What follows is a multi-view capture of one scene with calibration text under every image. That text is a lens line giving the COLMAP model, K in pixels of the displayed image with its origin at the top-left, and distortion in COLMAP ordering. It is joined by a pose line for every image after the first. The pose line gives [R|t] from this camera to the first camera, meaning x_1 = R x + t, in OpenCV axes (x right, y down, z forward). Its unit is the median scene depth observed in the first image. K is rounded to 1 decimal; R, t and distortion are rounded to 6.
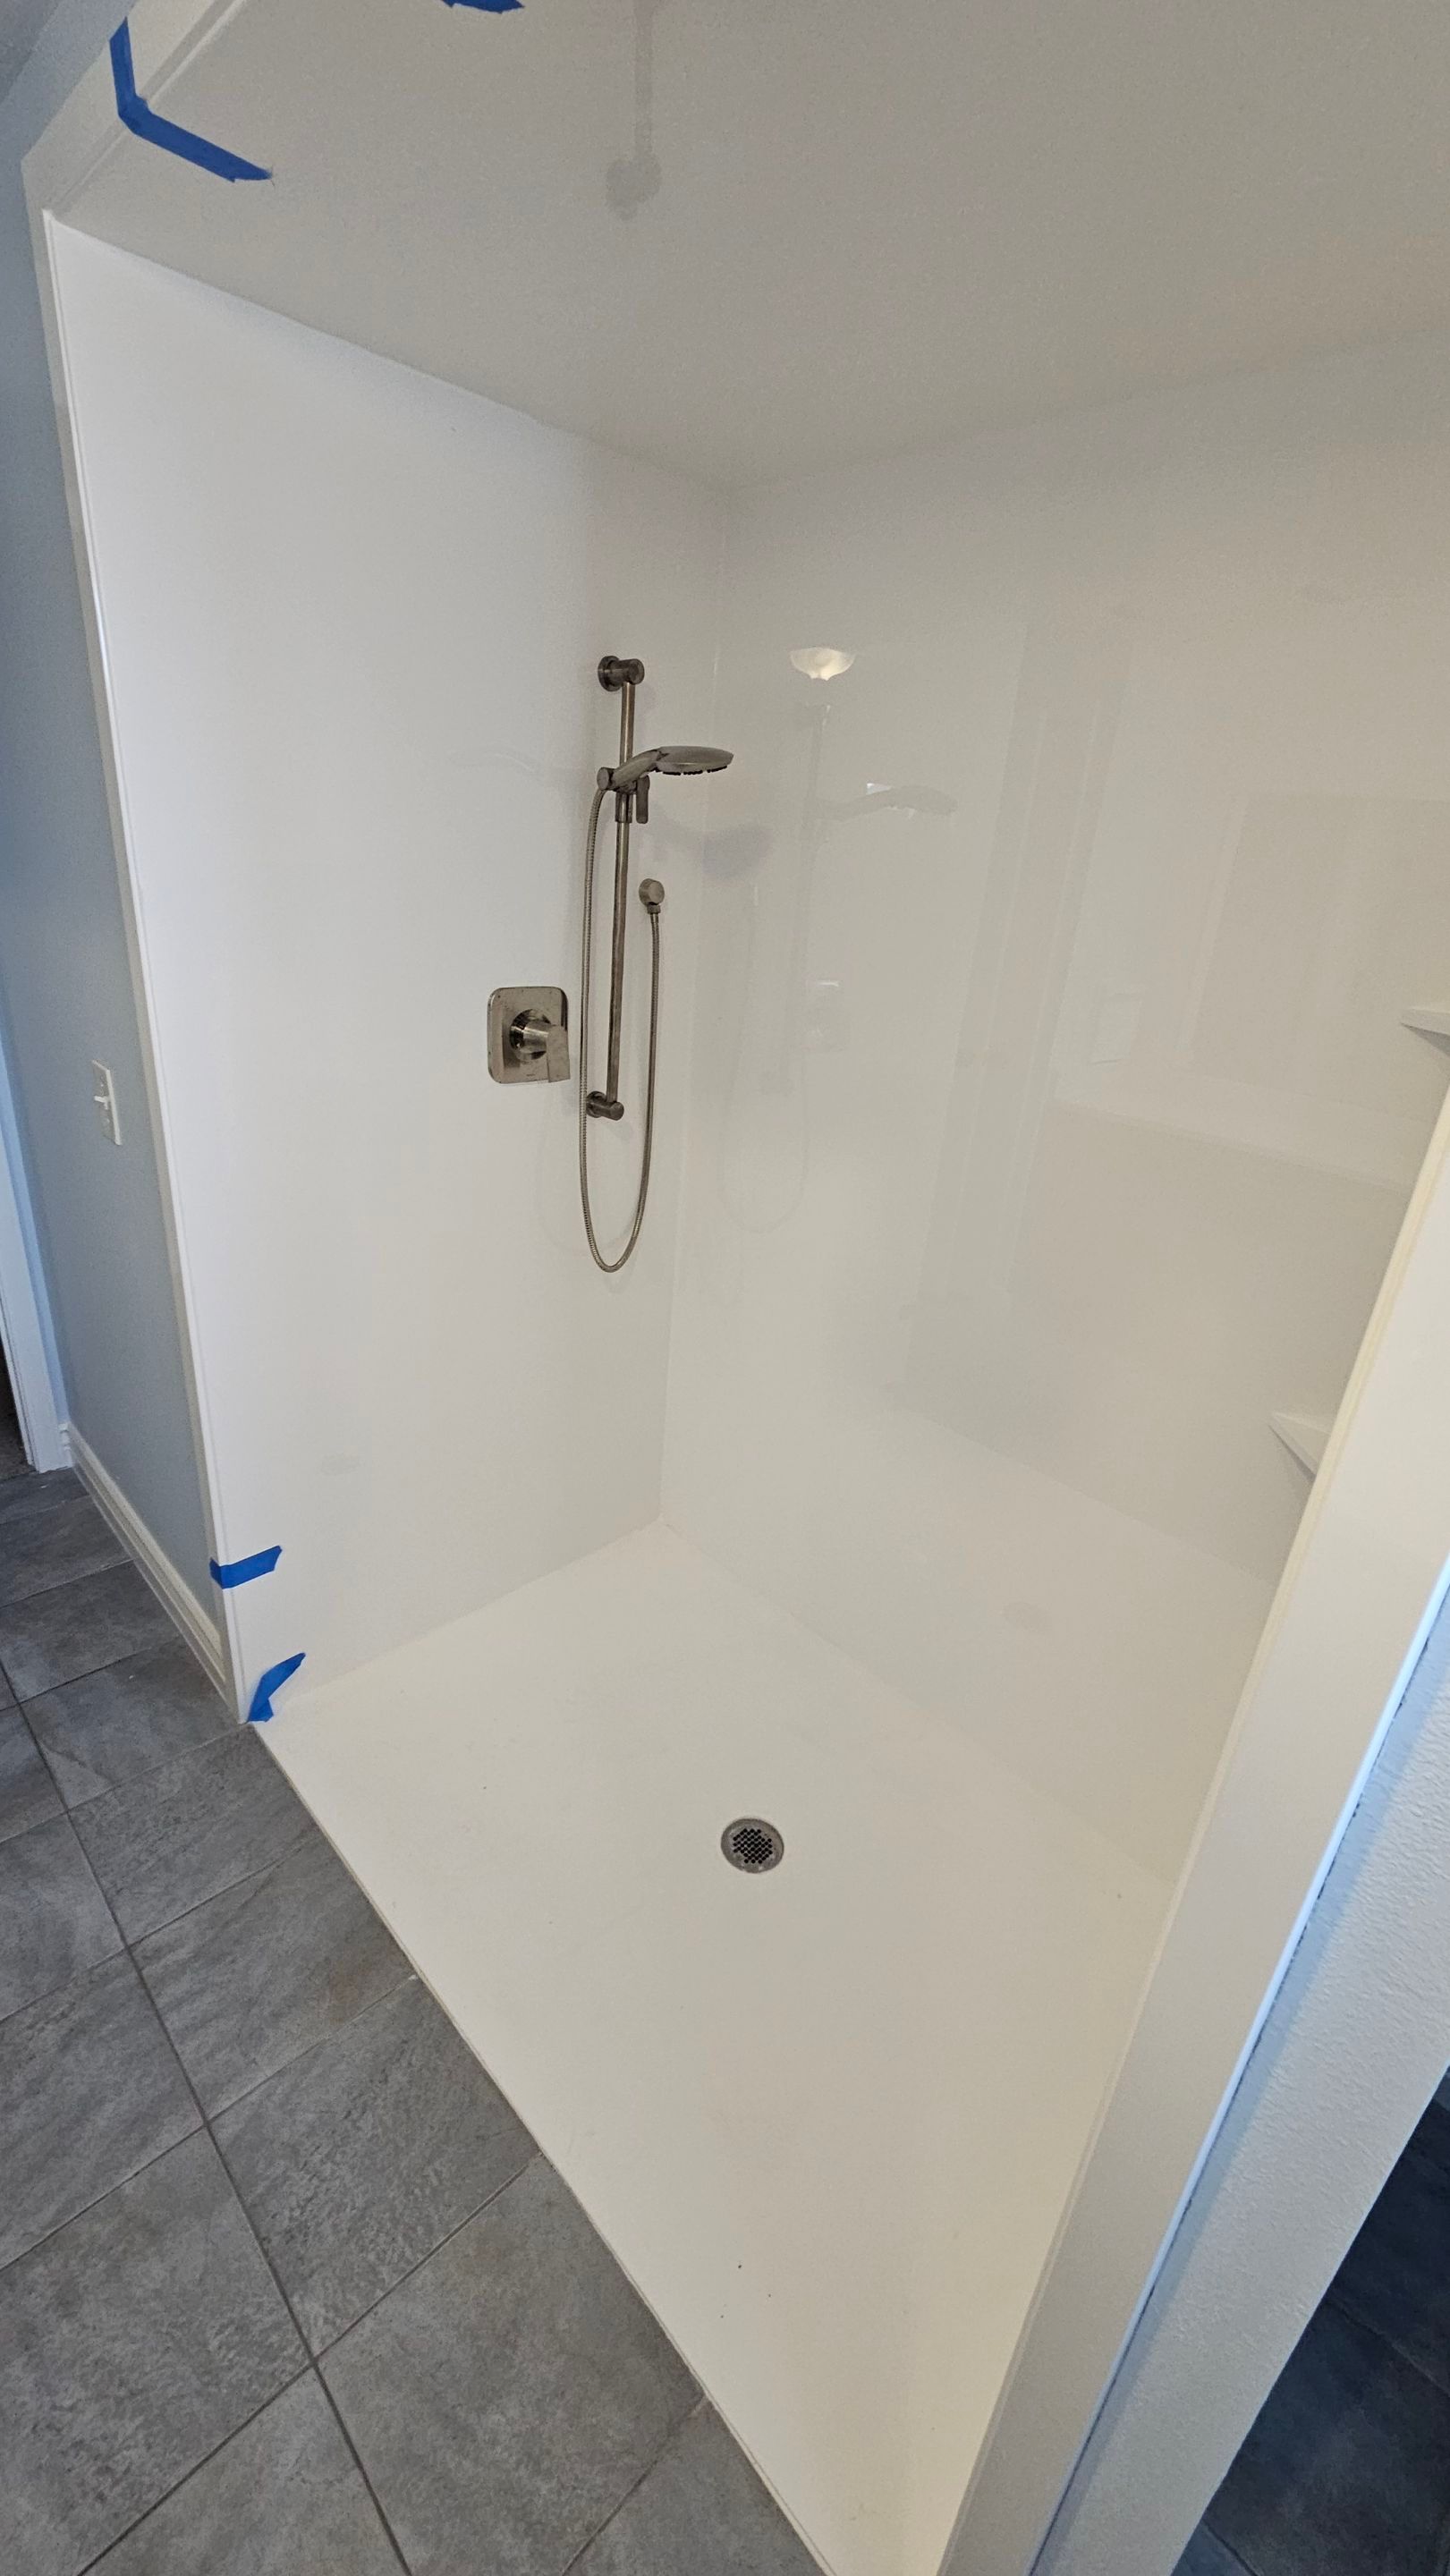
lens RADIAL K [[1044.4, 0, 721.2], [0, 1044.4, 1303.1], [0, 0, 1]] dist [0.001664, -0.001543]
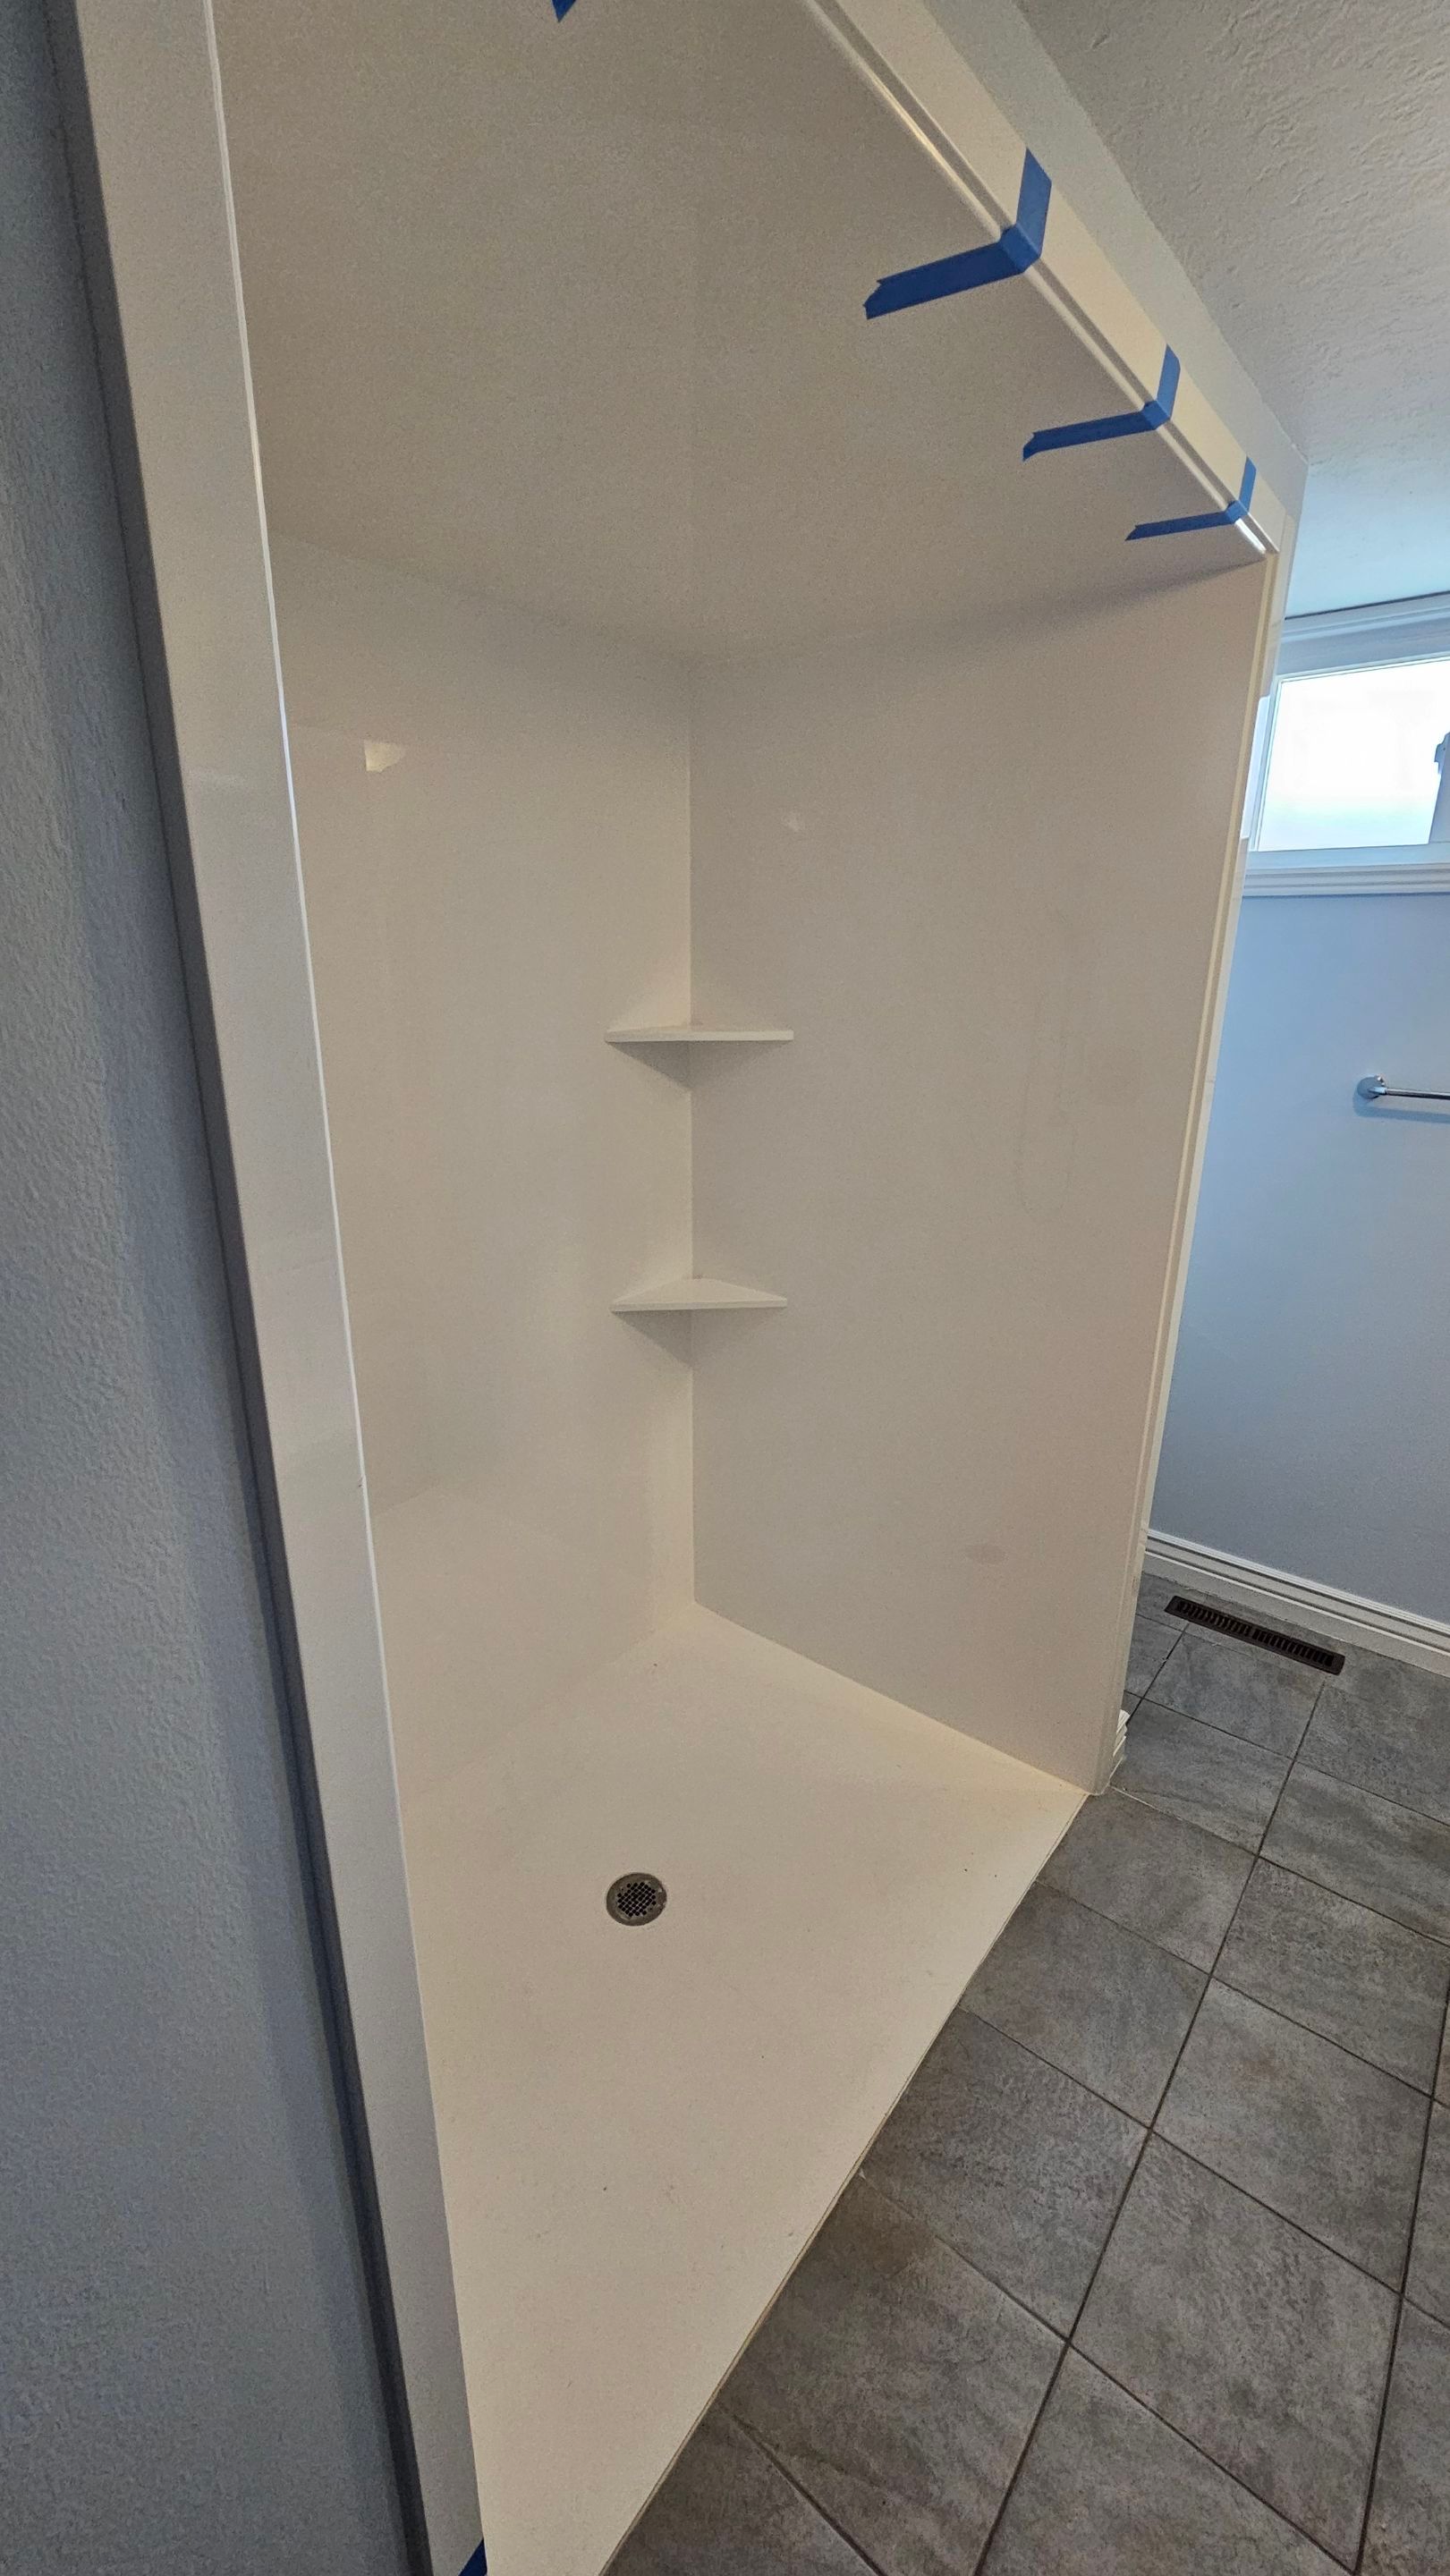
lens RADIAL K [[1044.4, 0, 723.2], [0, 1044.4, 1301.1], [0, 0, 1]] dist [0.001664, -0.001543]
pose [[-0.128177, -0.391119, 0.911371, -0.886327], [0.375035, 0.831596, 0.409629, -0.468370], [-0.918106, 0.394301, 0.040092, 0.823940]]
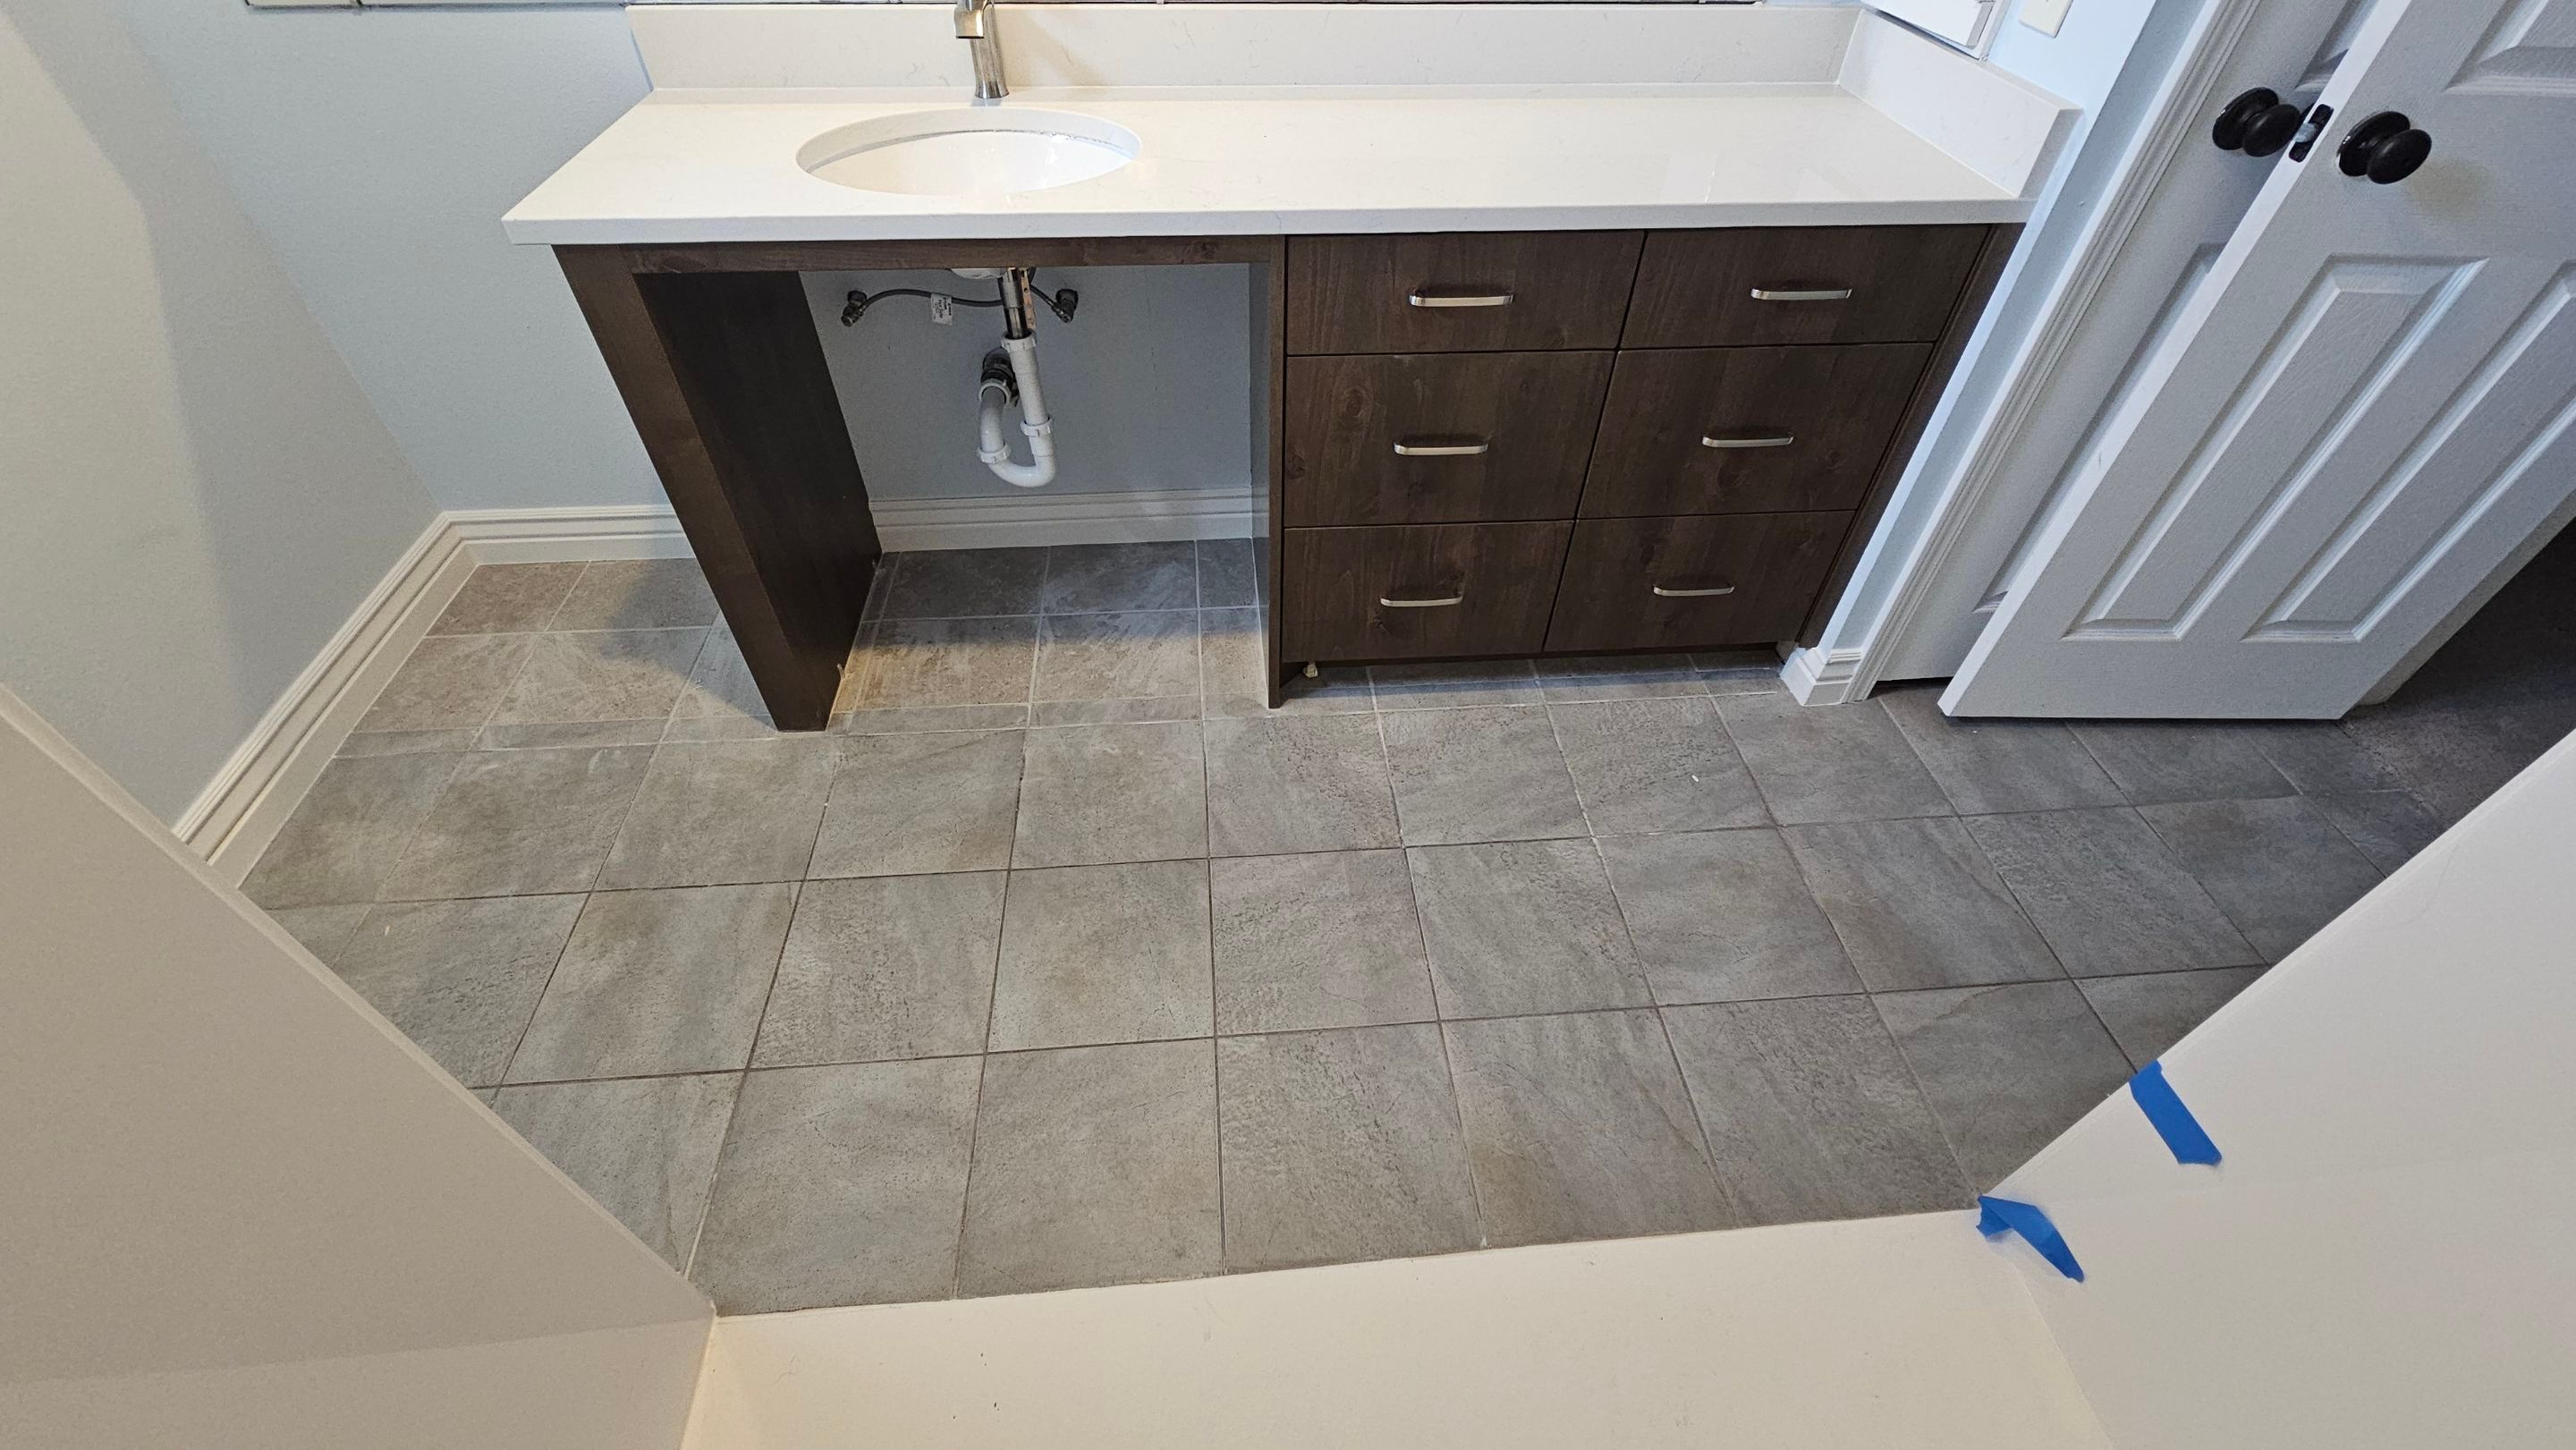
lens RADIAL K [[1044.4, 0, 1291.7], [0, 1044.4, 731.9], [0, 0, 1]] dist [0.001664, -0.001543]
pose [[-0.627957, 0.487454, -0.606679, 0.106288], [-0.368787, 0.500081, 0.783527, -0.145063], [0.685322, 0.715756, -0.134262, 0.775319]]
